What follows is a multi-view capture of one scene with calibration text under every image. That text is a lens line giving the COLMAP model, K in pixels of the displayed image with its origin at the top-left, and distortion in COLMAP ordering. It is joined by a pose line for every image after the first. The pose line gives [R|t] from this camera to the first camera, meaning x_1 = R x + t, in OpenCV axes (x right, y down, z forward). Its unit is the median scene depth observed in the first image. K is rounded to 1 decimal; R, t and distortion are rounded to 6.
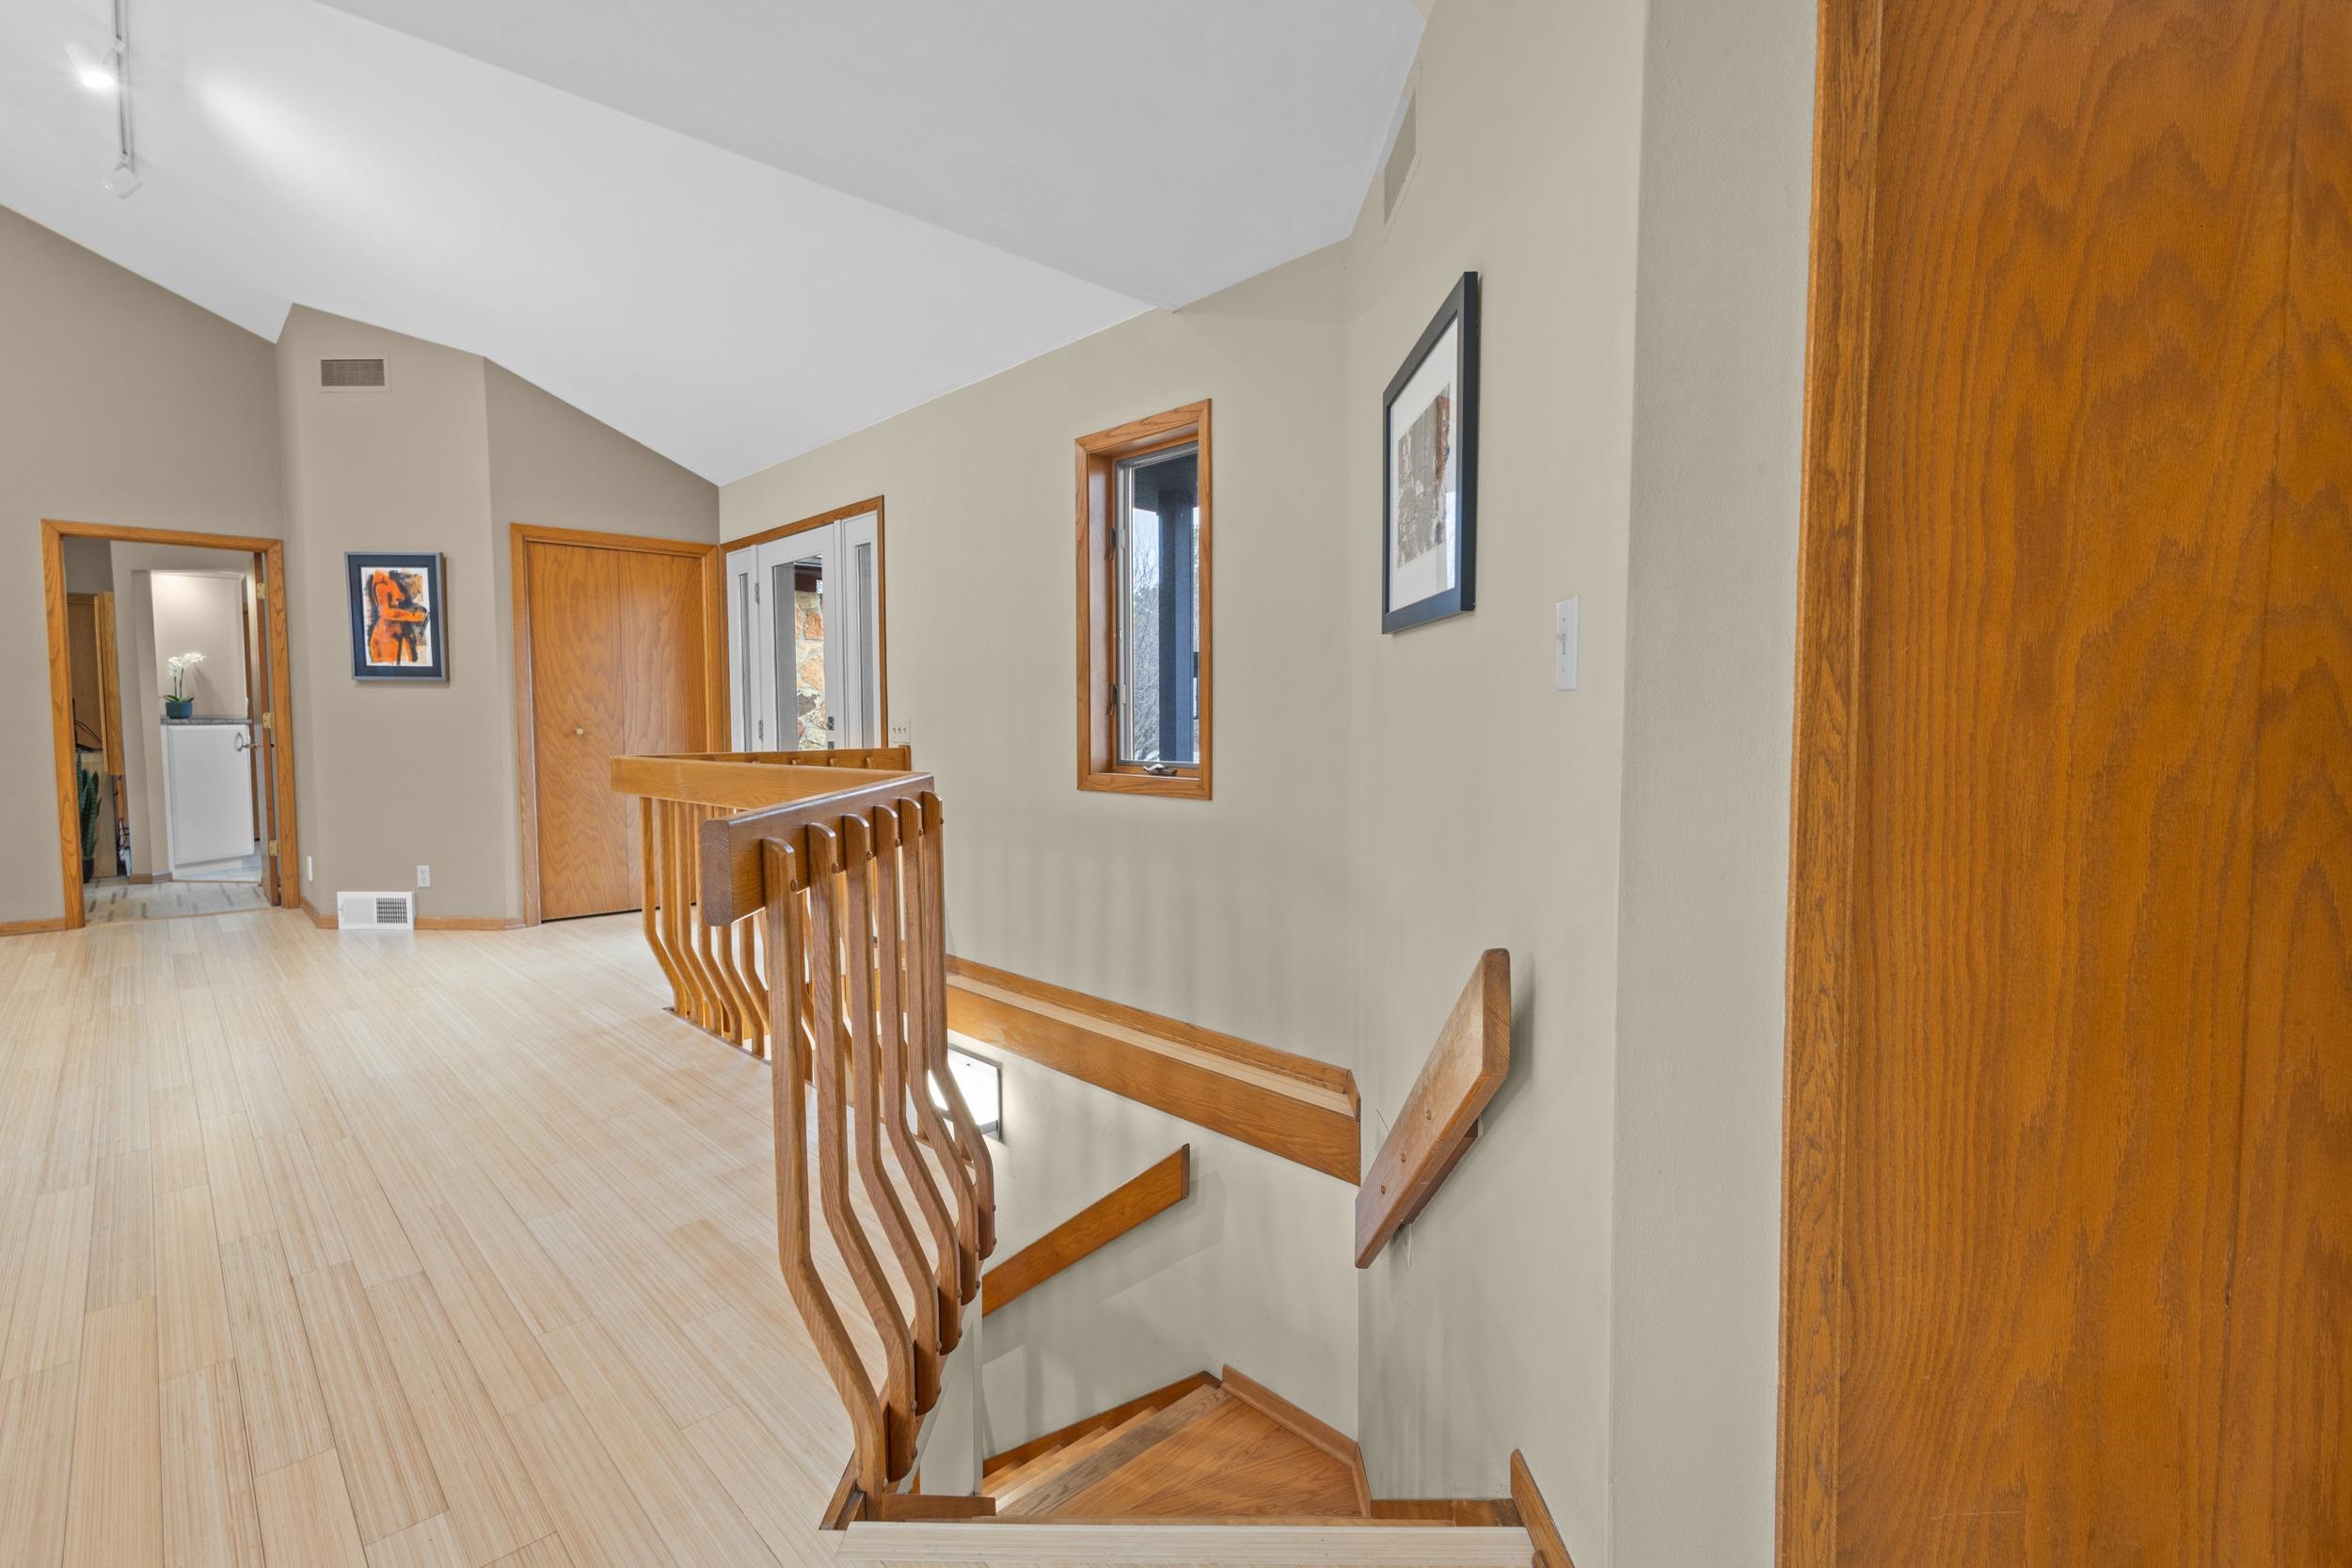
lens RADIAL K [[1073.8, 0, 1181.9], [0, 1073.8, 777.1], [0, 0, 1]] dist [0.011329, -0.003226]
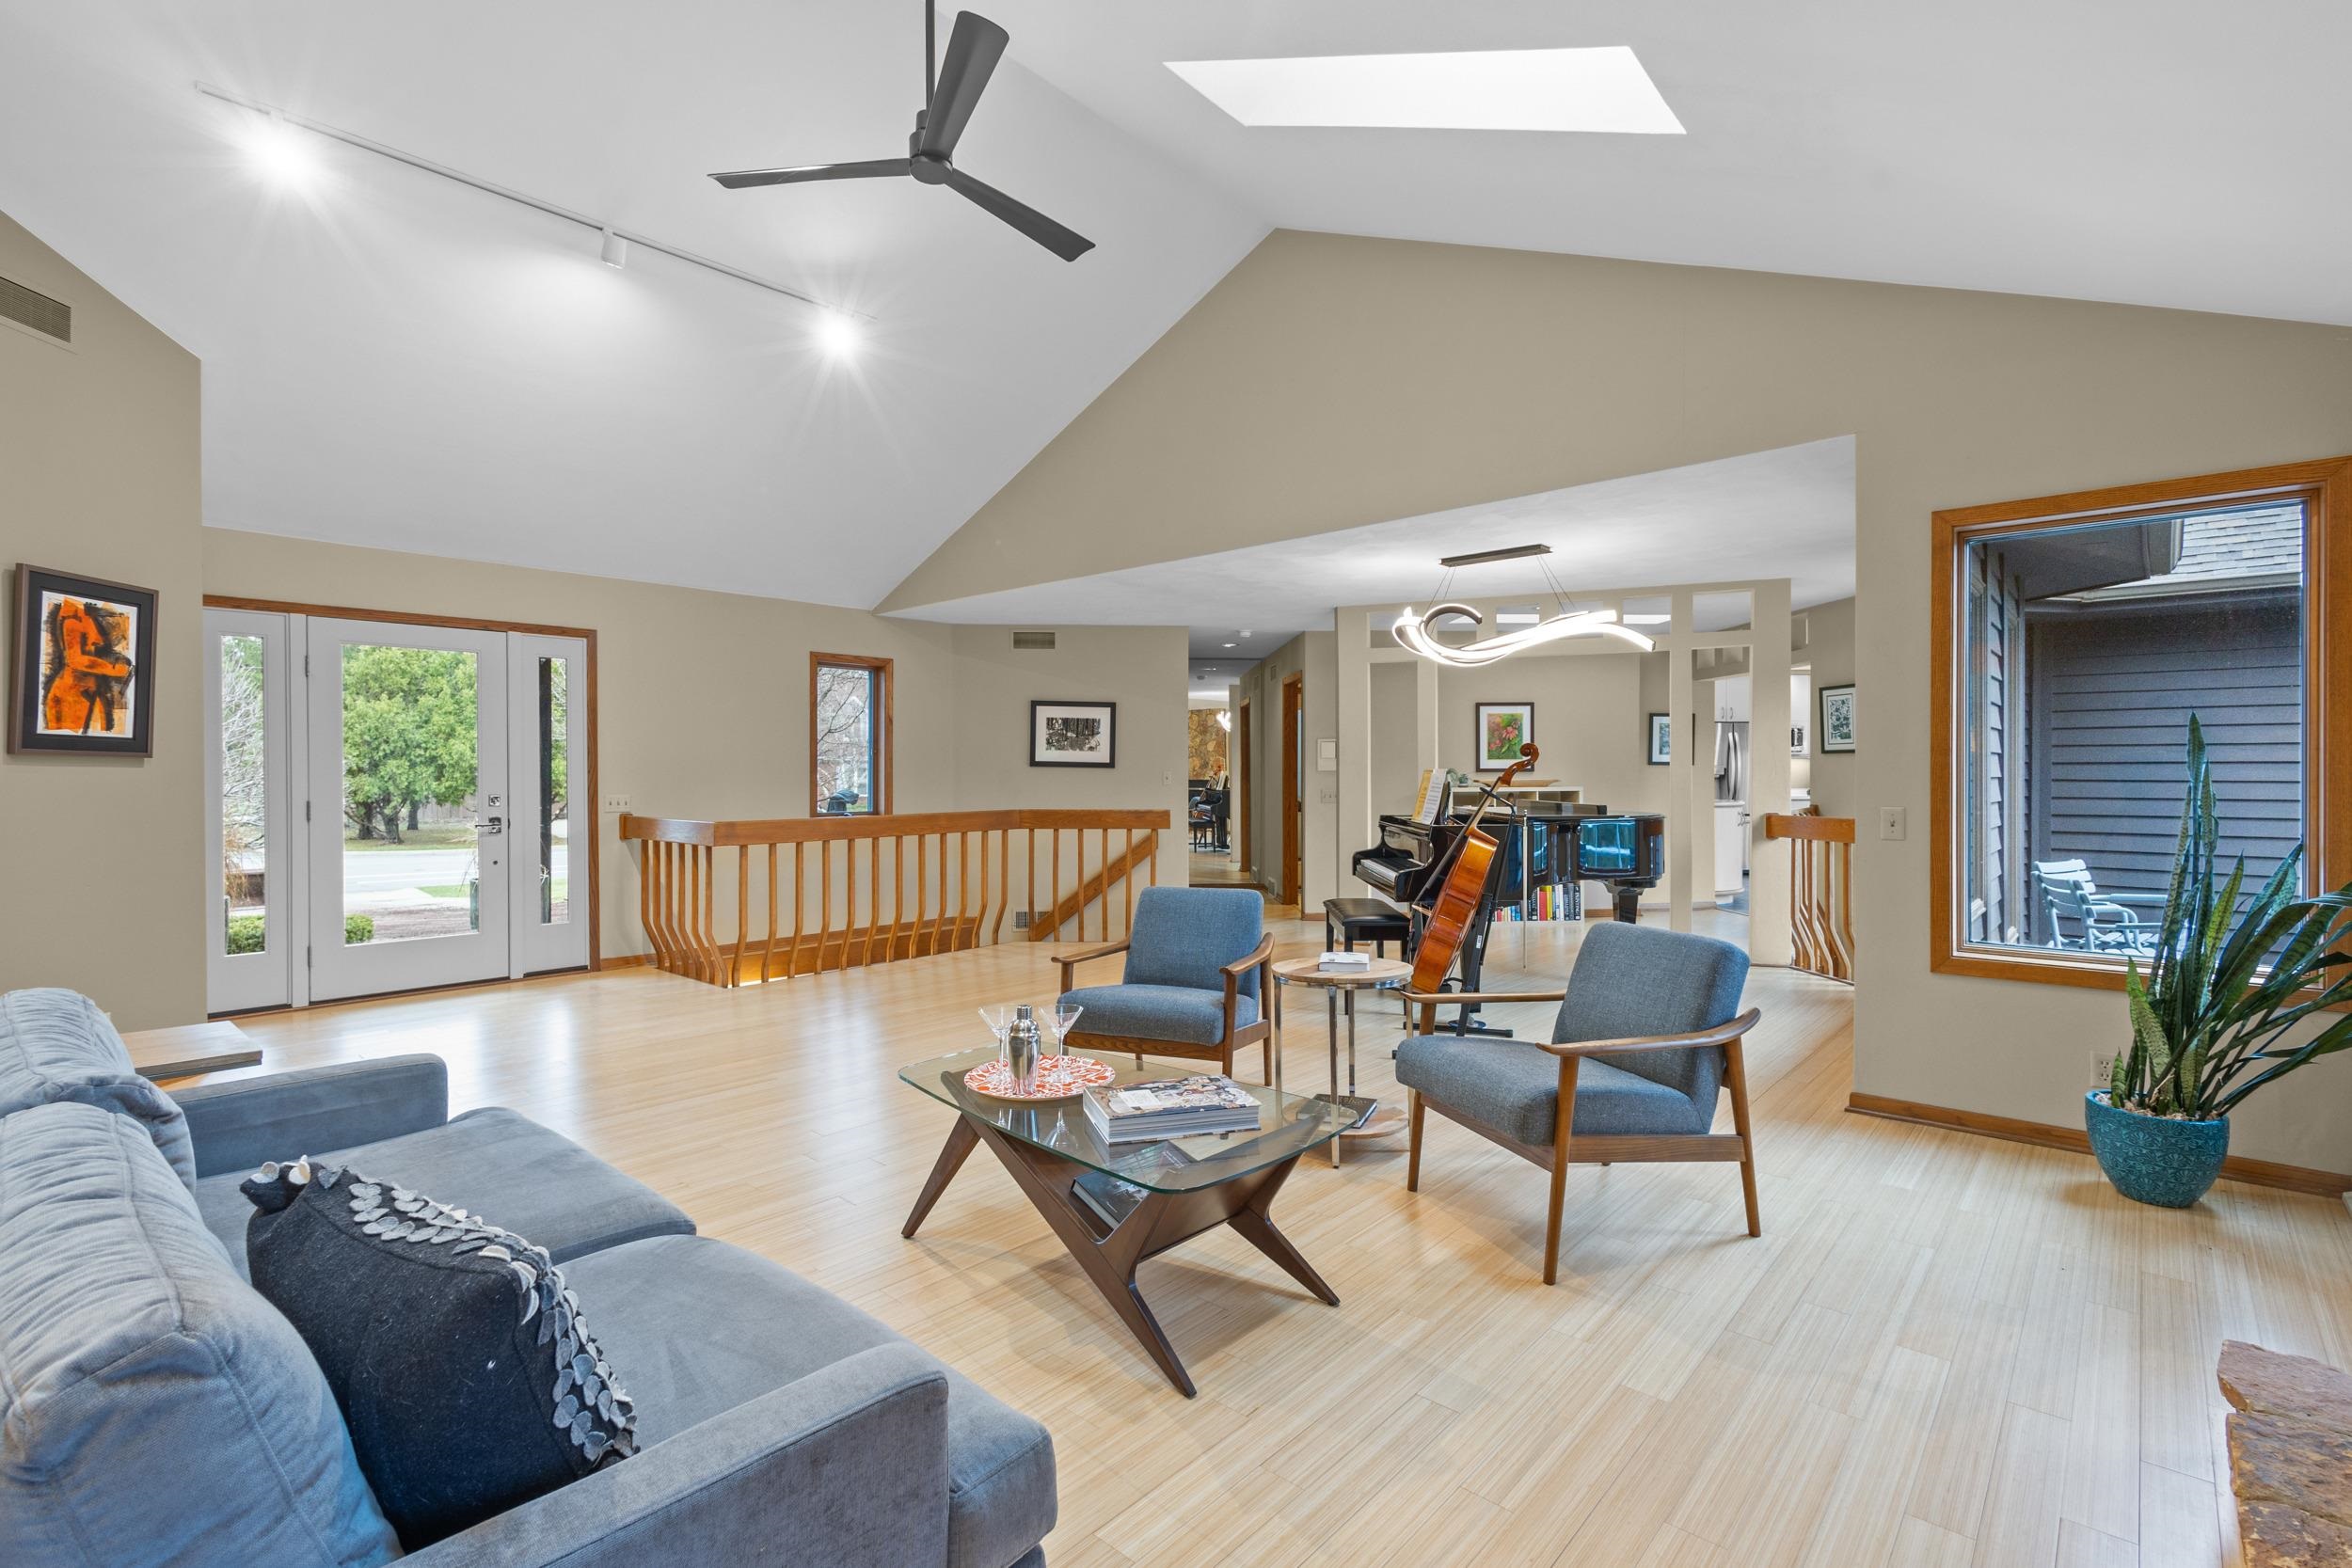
lens RADIAL K [[1073.8, 0, 1178.9], [0, 1073.8, 778.5], [0, 0, 1]] dist [0.011329, -0.003226]
pose [[-0.077530, -0.002807, 0.996986, -1.494794], [0.057079, 0.998343, 0.007250, -0.039103], [-0.995355, 0.057469, -0.077241, 0.342200]]
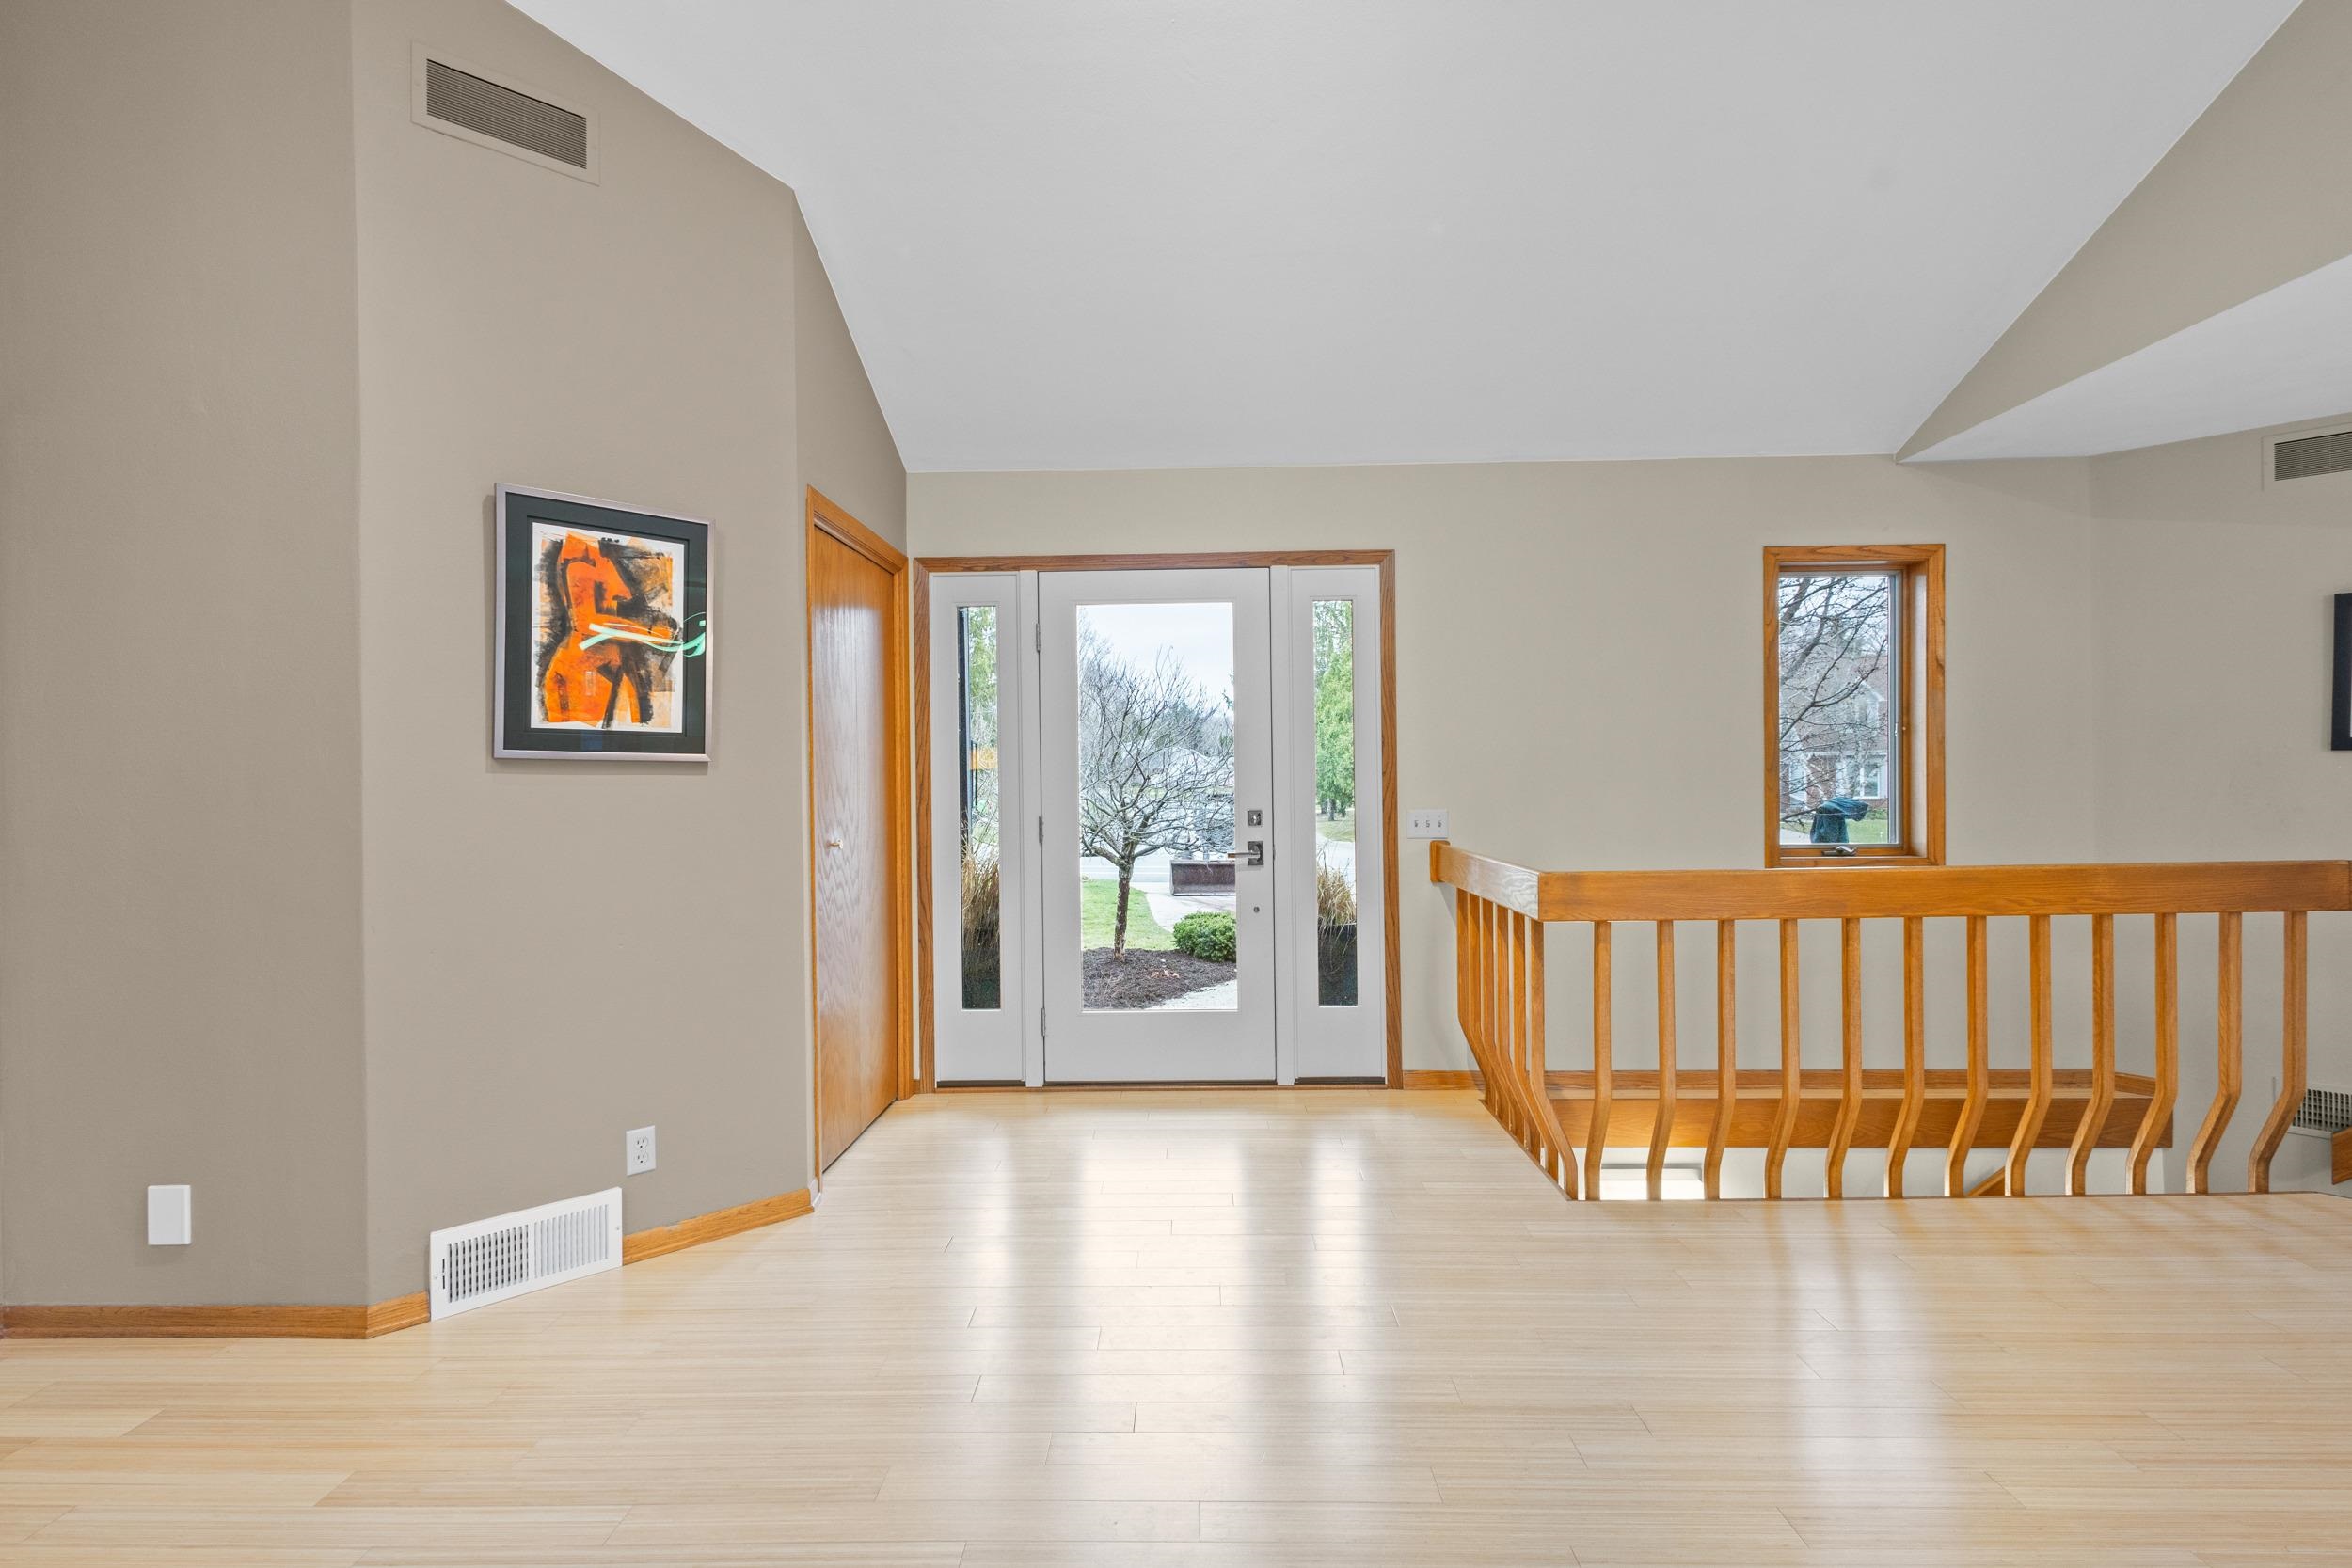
lens RADIAL K [[1073.8, 0, 1173.1], [0, 1073.8, 781.1], [0, 0, 1]] dist [0.011329, -0.003226]
pose [[0.706260, -0.007537, 0.707913, -0.894547], [0.048413, 0.998117, -0.037673, -0.048780], [-0.706296, 0.060879, 0.705294, 0.471560]]
